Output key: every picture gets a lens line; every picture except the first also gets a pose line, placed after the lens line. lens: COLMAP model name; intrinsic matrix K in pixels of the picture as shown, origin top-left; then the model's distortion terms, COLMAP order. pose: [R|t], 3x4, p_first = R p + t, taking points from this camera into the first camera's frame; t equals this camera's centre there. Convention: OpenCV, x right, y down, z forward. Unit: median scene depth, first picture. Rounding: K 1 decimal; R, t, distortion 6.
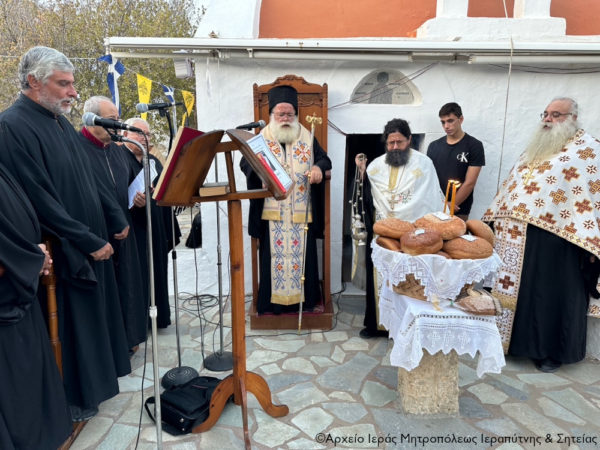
lens RADIAL K [[420.8, 0, 299.5], [0, 420.8, 223.3], [0, 0, 1]] dist [0.069949, -0.083080]
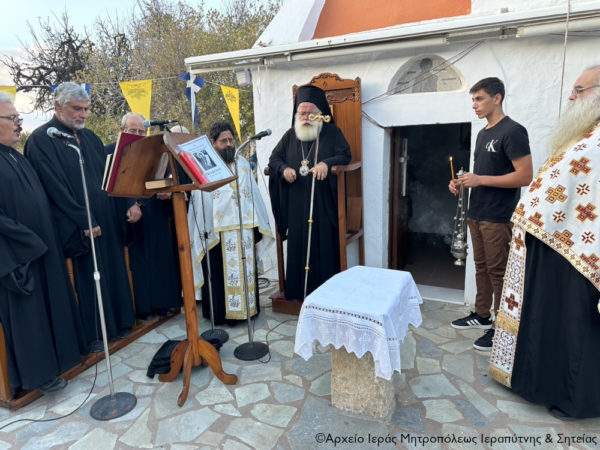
lens RADIAL K [[420.8, 0, 299.5], [0, 420.8, 223.3], [0, 0, 1]] dist [0.069949, -0.083080]
pose [[0.902926, 0.043914, -0.427547, 0.382050], [-0.039133, 0.999034, 0.019969, -0.001920], [0.428012, -0.001299, 0.903772, 0.038824]]
